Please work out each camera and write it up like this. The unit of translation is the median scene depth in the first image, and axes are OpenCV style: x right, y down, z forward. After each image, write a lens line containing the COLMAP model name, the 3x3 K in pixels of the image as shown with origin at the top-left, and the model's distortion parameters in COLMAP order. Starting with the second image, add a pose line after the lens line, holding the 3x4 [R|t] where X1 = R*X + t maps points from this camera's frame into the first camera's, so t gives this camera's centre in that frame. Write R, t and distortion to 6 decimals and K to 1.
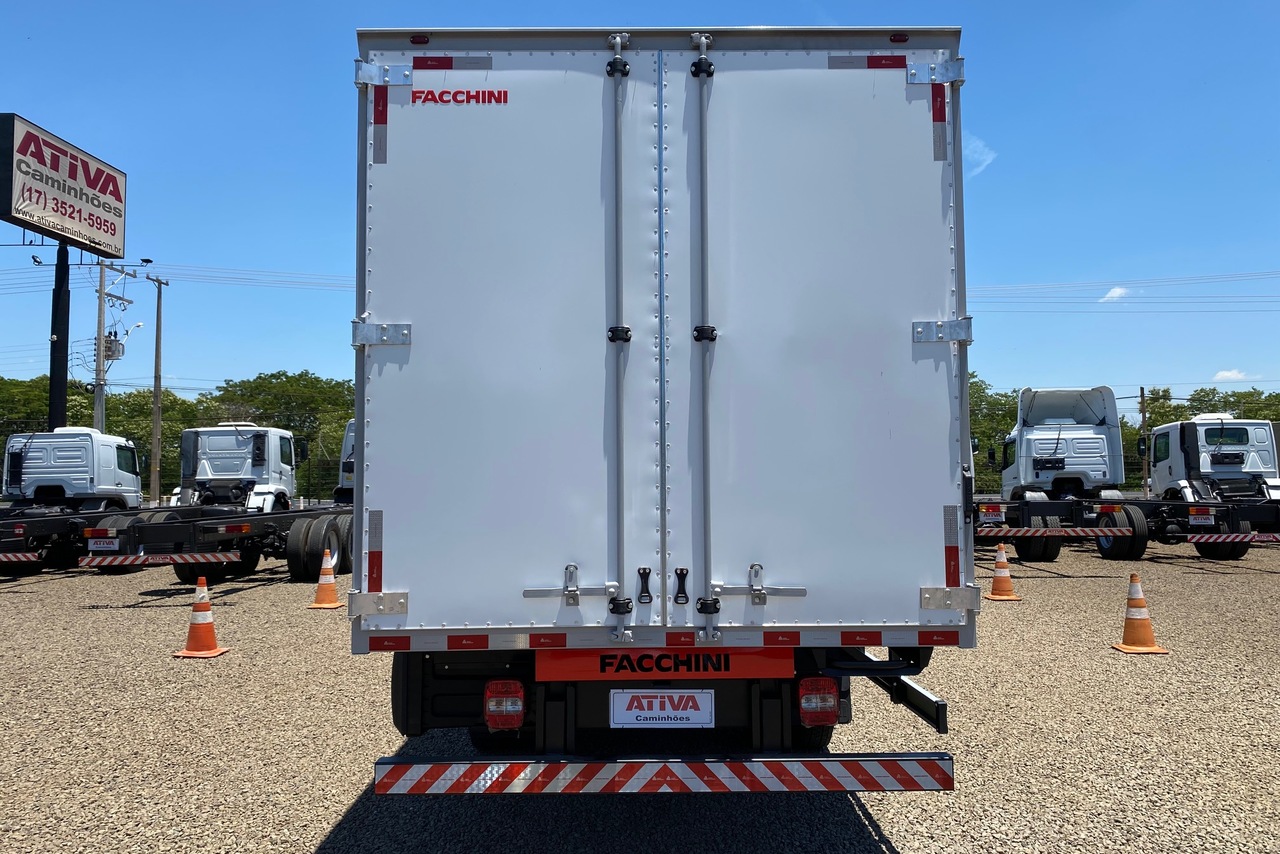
lens RADIAL K [[987.4, 0, 640.0], [0, 987.4, 427.0], [0, 0, 1]] dist [0.102702, -0.300940]
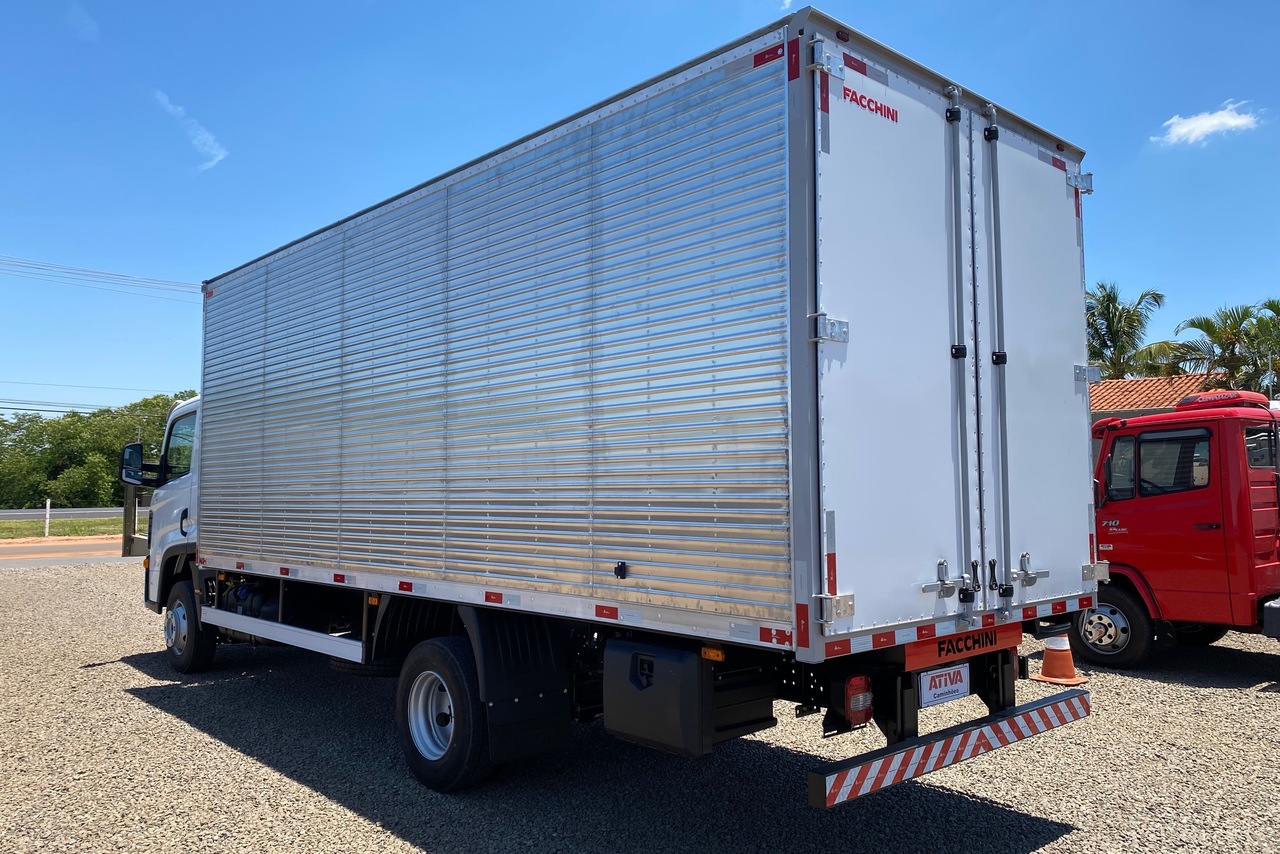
lens RADIAL K [[987.4, 0, 640.0], [0, 987.4, 427.0], [0, 0, 1]] dist [0.102702, -0.300940]
pose [[0.743853, 0.047103, 0.666681, -1.031821], [-0.040212, 0.998860, -0.025706, 0.034012], [-0.667132, -0.007687, 0.744900, 0.399494]]
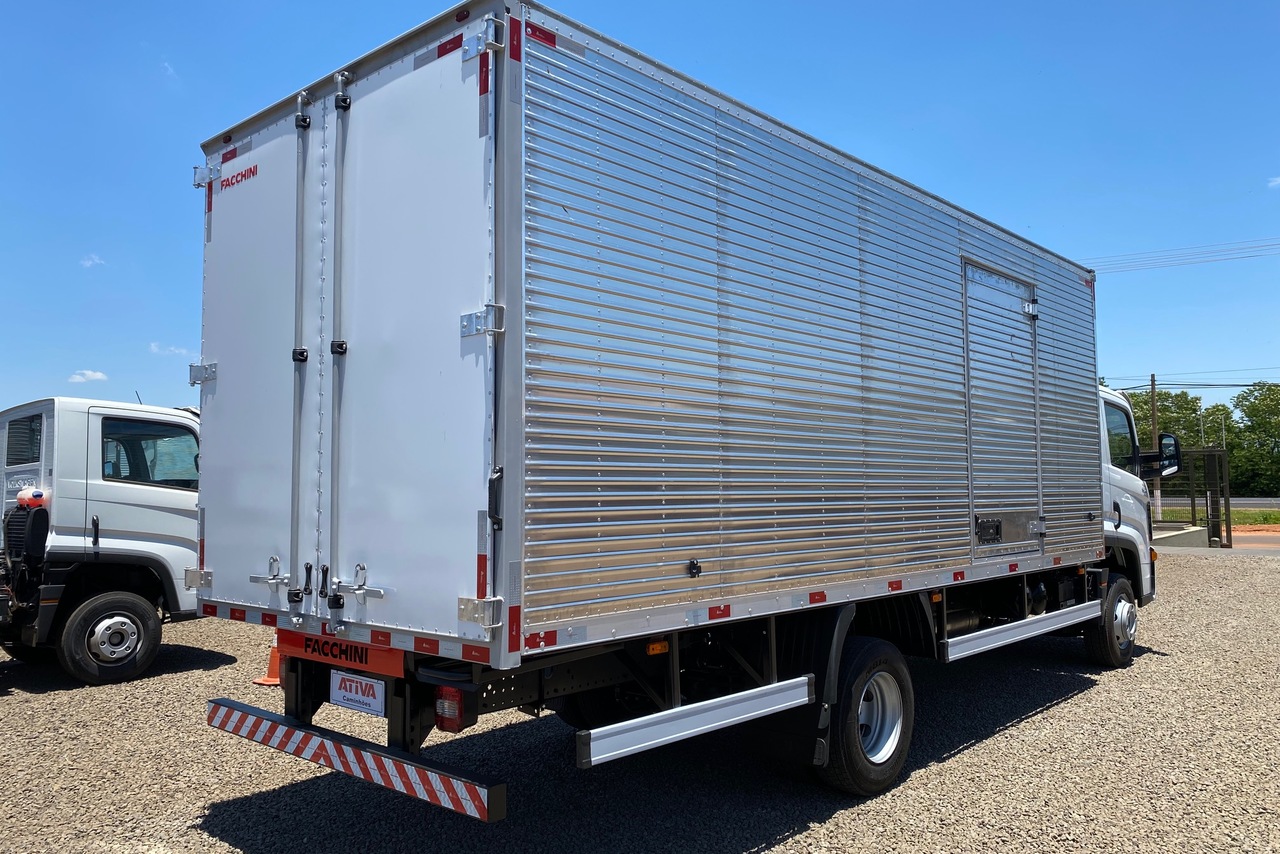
lens RADIAL K [[987.4, 0, 640.0], [0, 987.4, 427.0], [0, 0, 1]] dist [0.102702, -0.300940]
pose [[0.734325, -0.041985, -0.677499, 1.032862], [0.044417, 0.998918, -0.013761, 0.020484], [0.677343, -0.019988, 0.735395, 0.420627]]
